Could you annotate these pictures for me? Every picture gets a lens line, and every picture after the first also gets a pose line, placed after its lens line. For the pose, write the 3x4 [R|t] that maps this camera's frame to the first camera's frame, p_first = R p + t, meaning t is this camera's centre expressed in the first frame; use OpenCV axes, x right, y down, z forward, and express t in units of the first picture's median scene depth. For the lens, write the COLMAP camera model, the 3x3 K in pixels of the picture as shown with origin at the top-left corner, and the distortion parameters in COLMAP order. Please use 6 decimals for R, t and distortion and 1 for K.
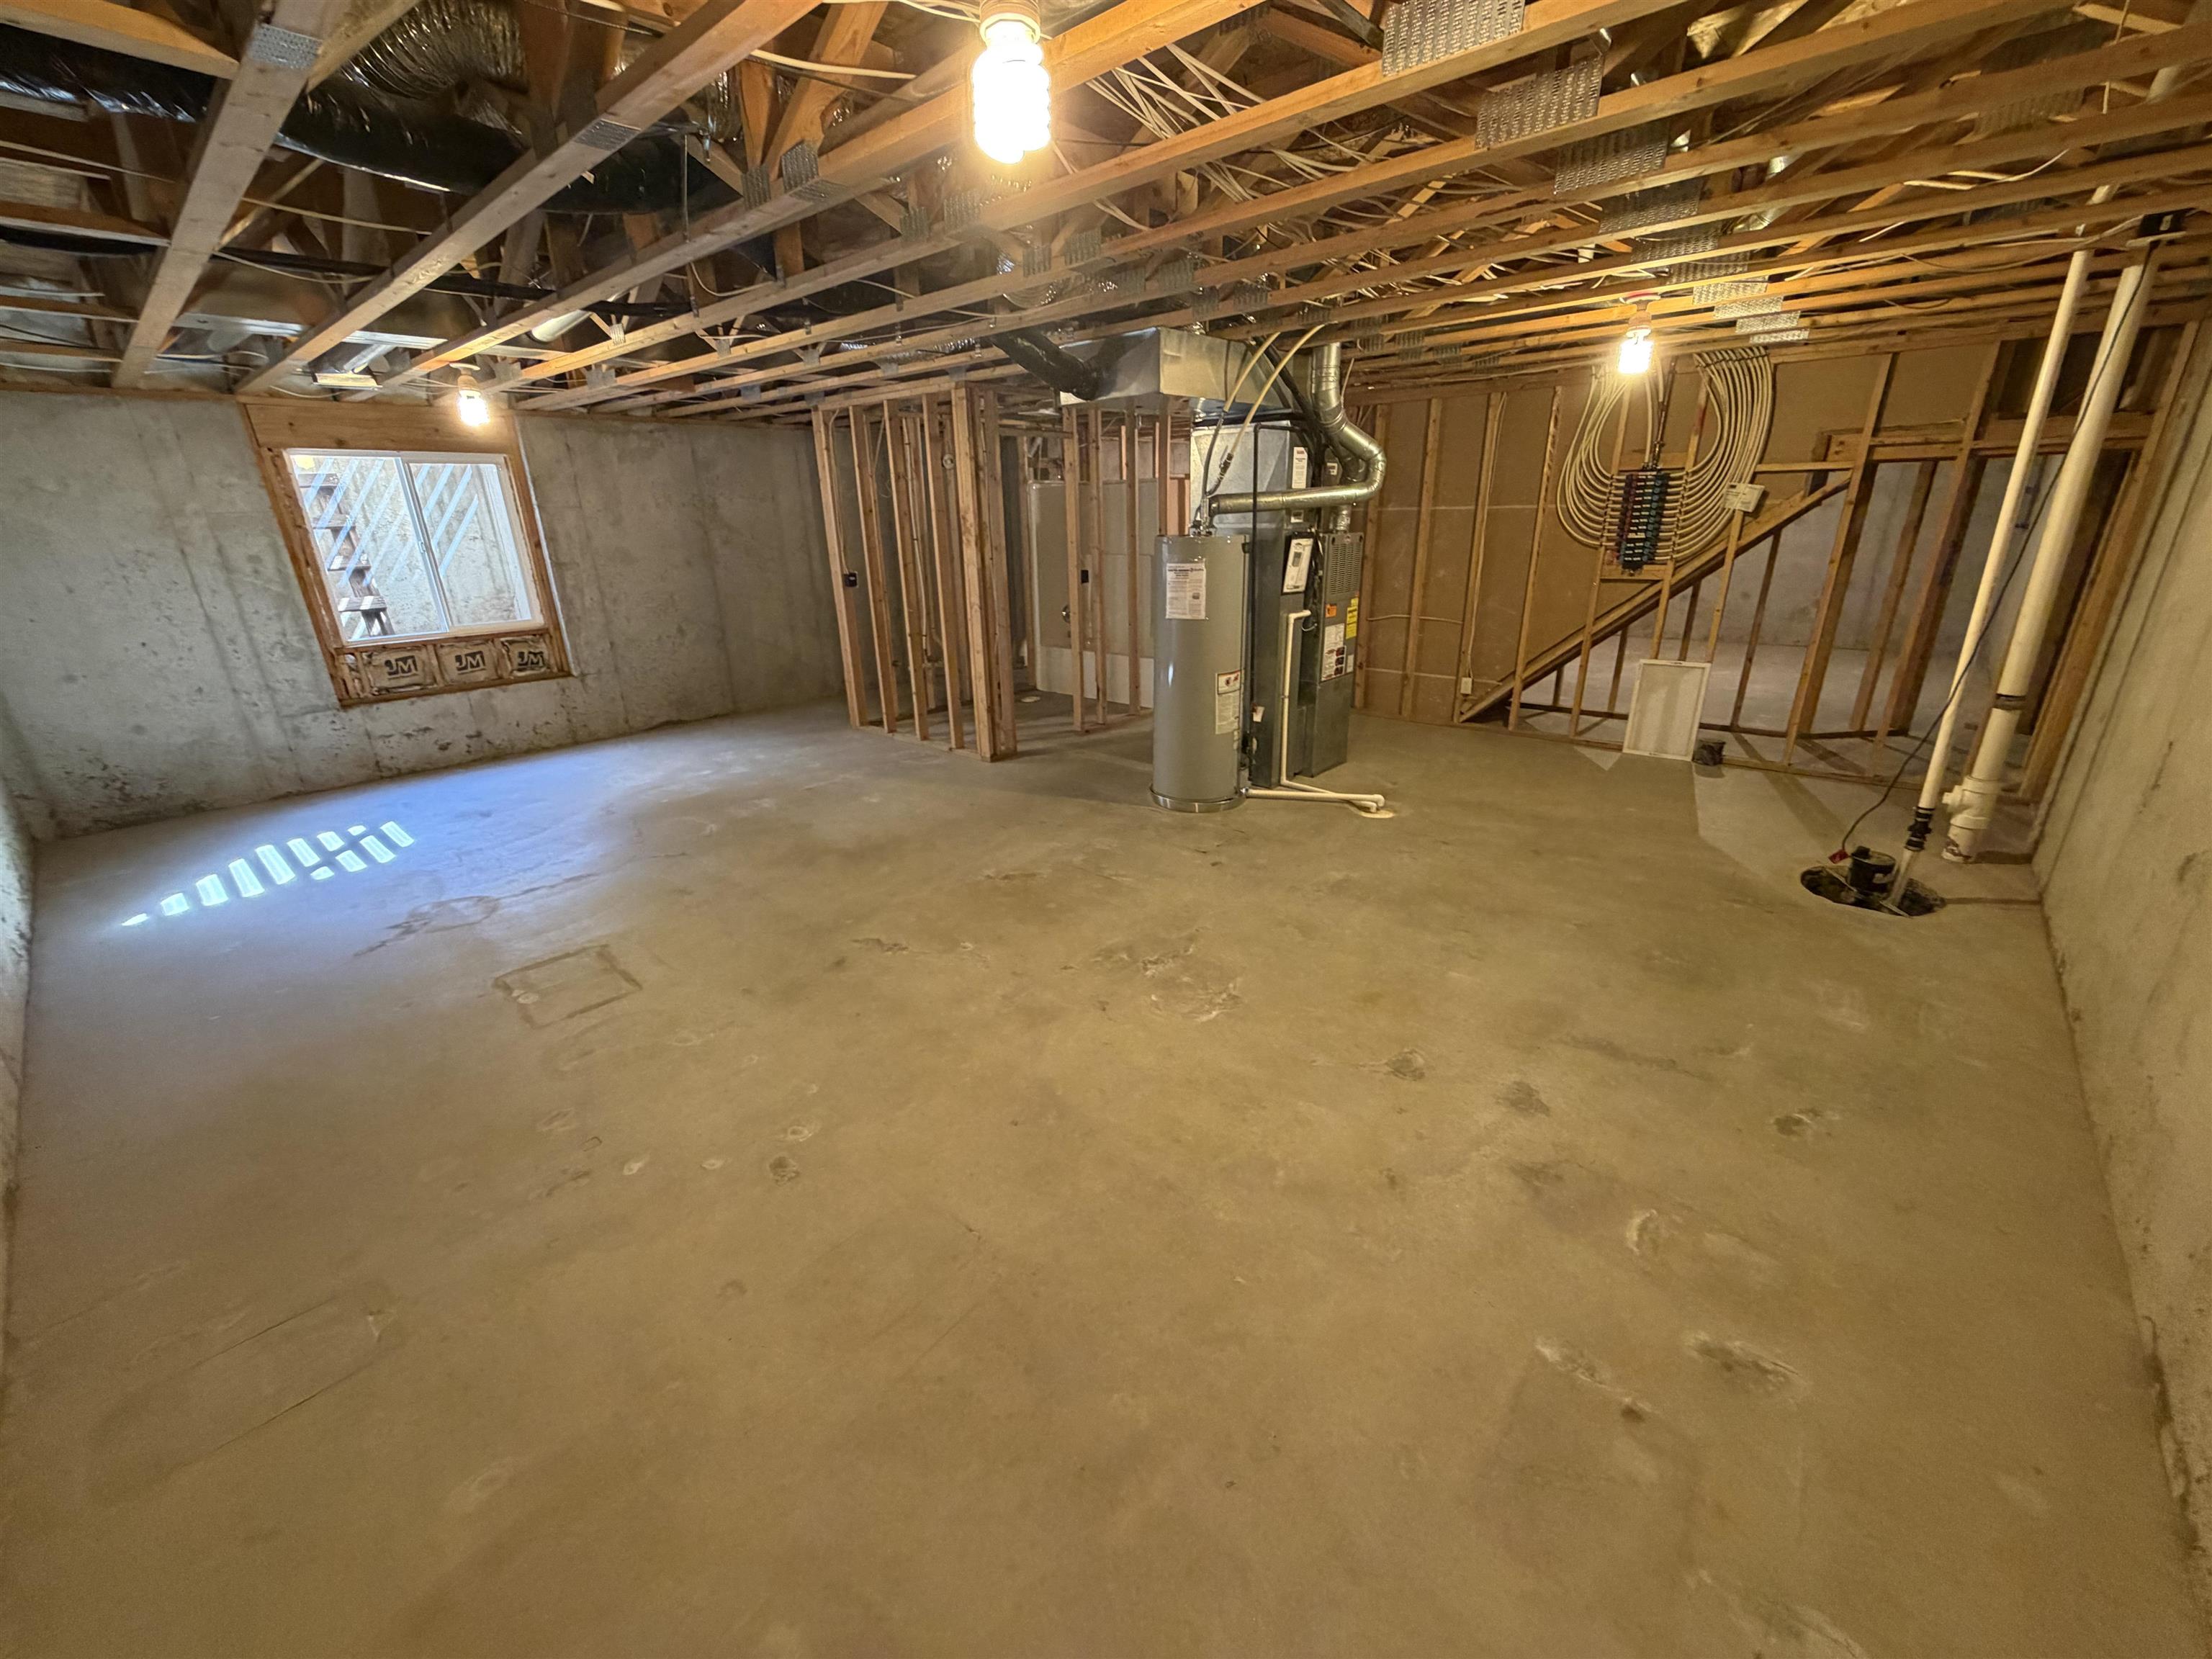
lens RADIAL K [[879.1, 0, 1105.7], [0, 879.1, 835.6], [0, 0, 1]] dist [0.003810, 0.000064]
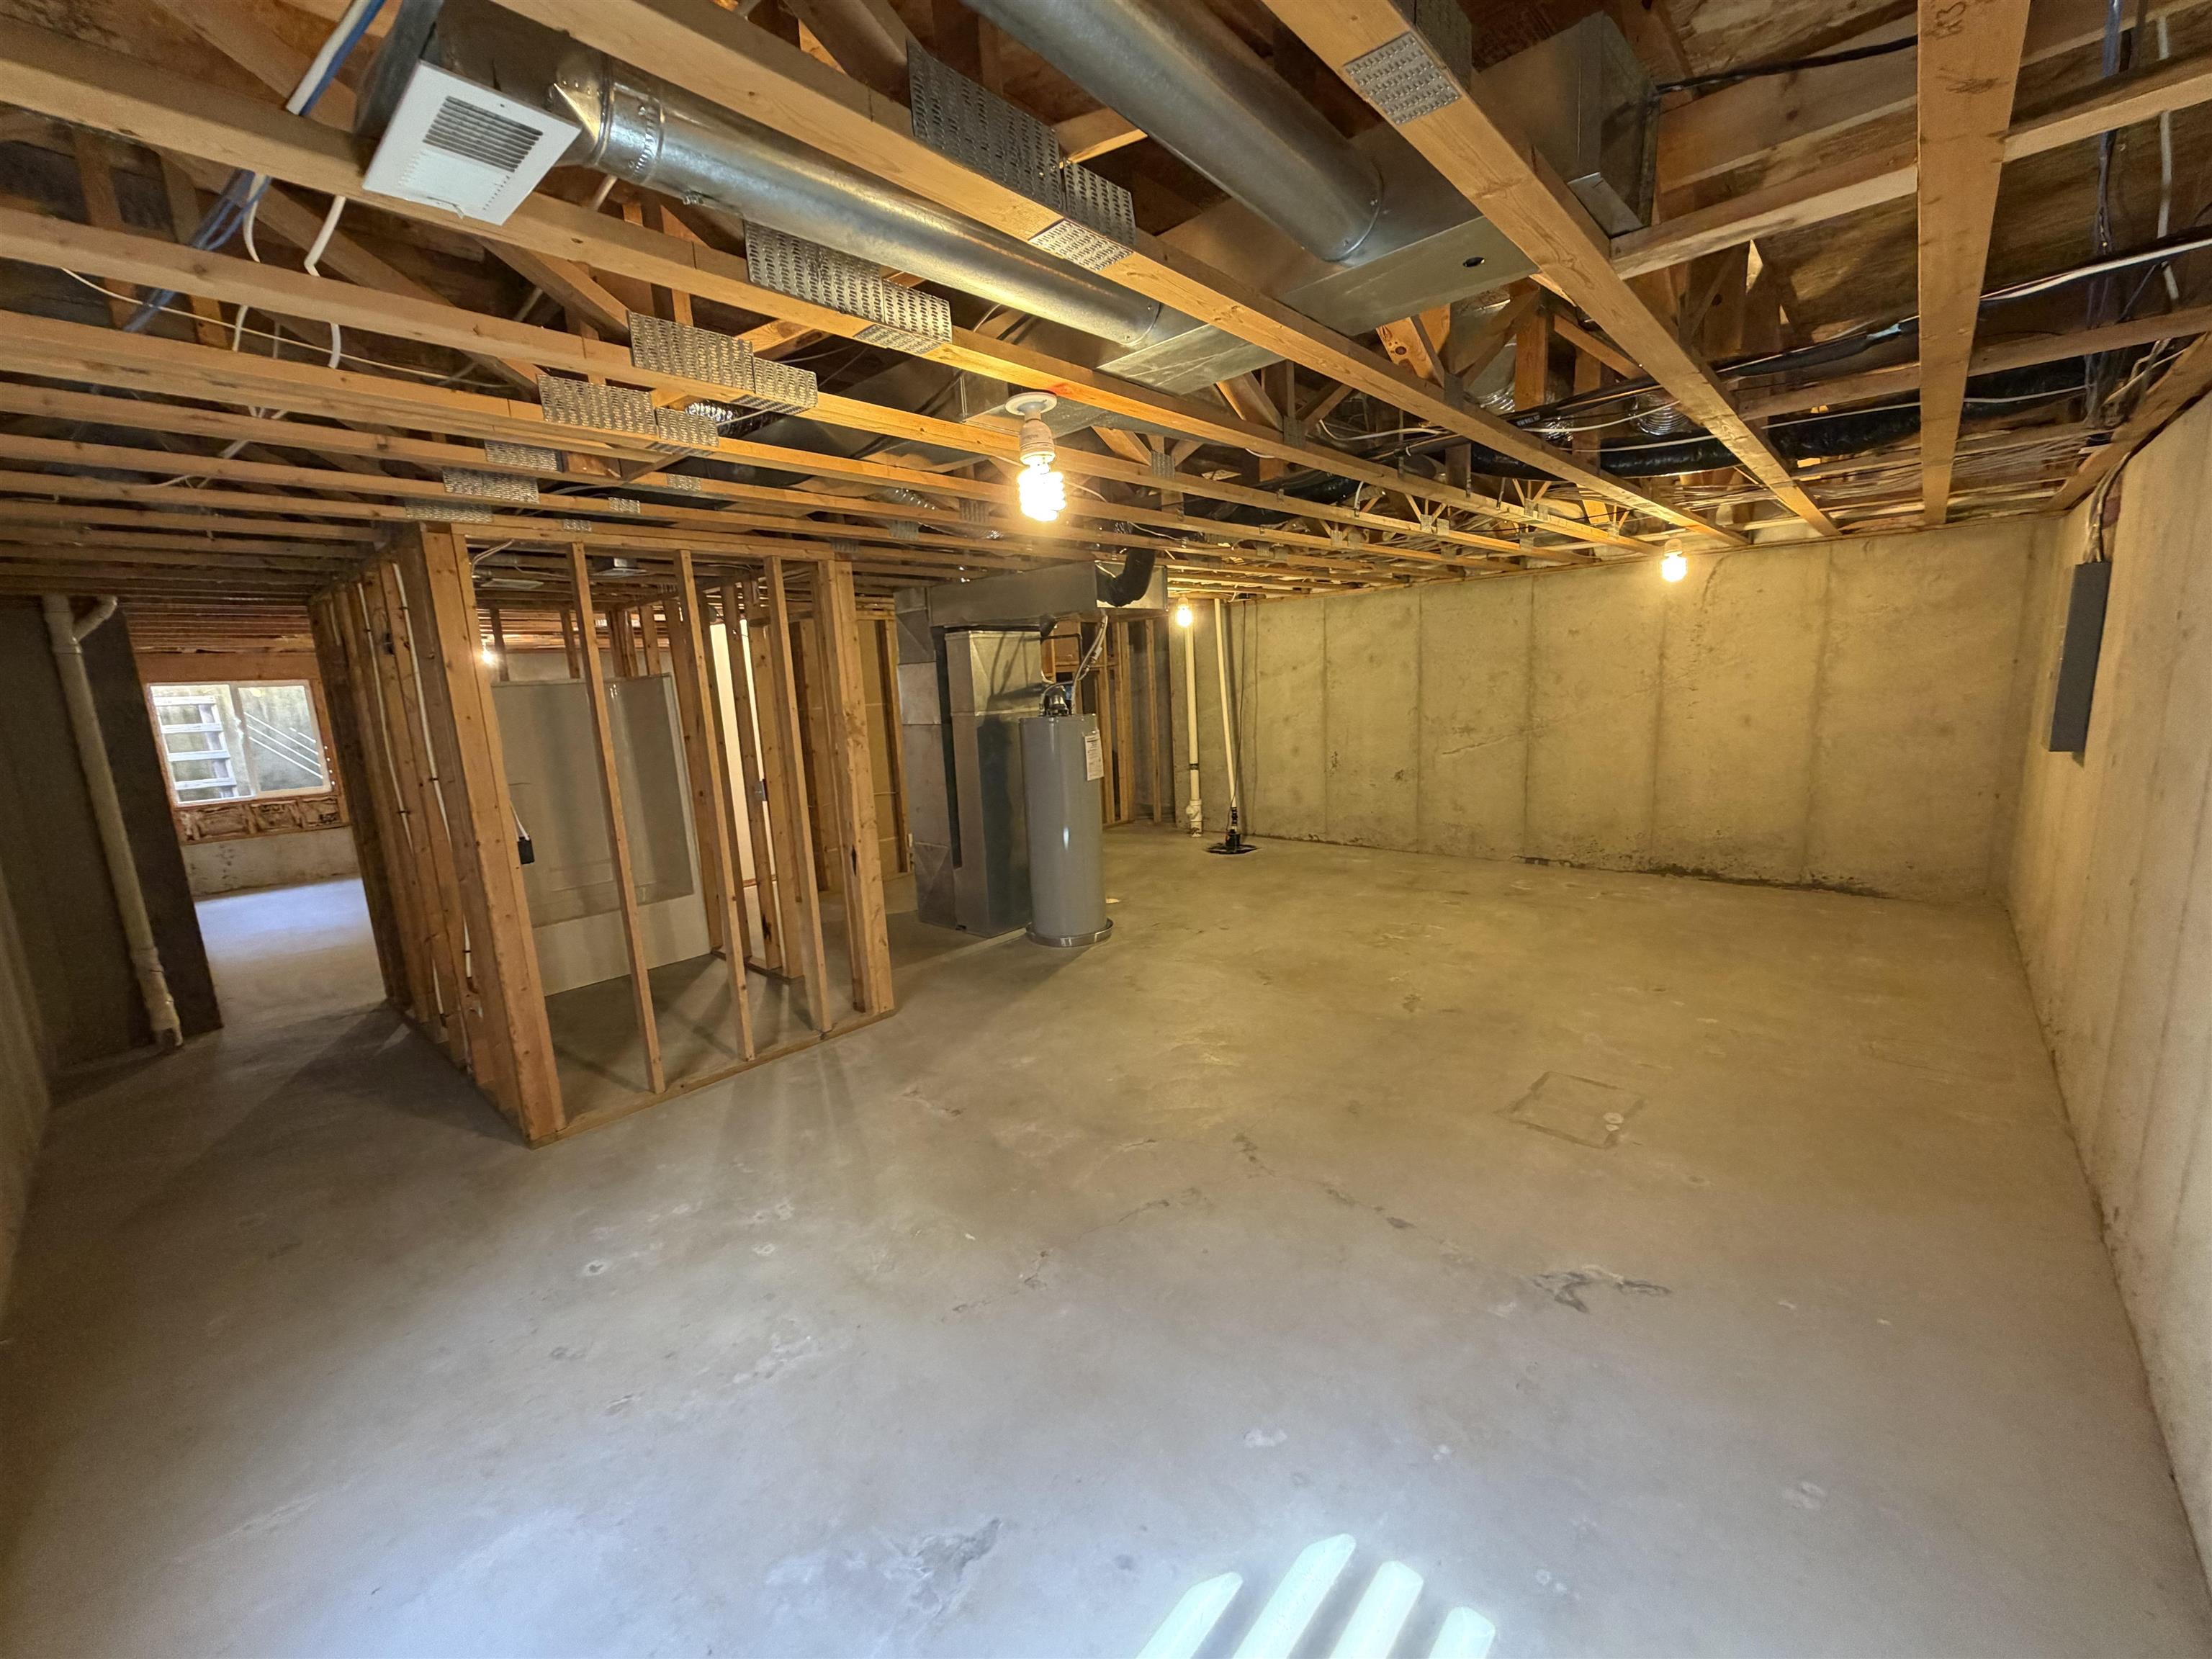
lens RADIAL K [[879.1, 0, 1105.5], [0, 879.1, 830.2], [0, 0, 1]] dist [0.003810, 0.000064]
pose [[0.016799, -0.151789, 0.988270, -1.175677], [0.395473, 0.908817, 0.132863, -0.353182], [-0.918324, 0.388602, 0.075296, 0.966353]]
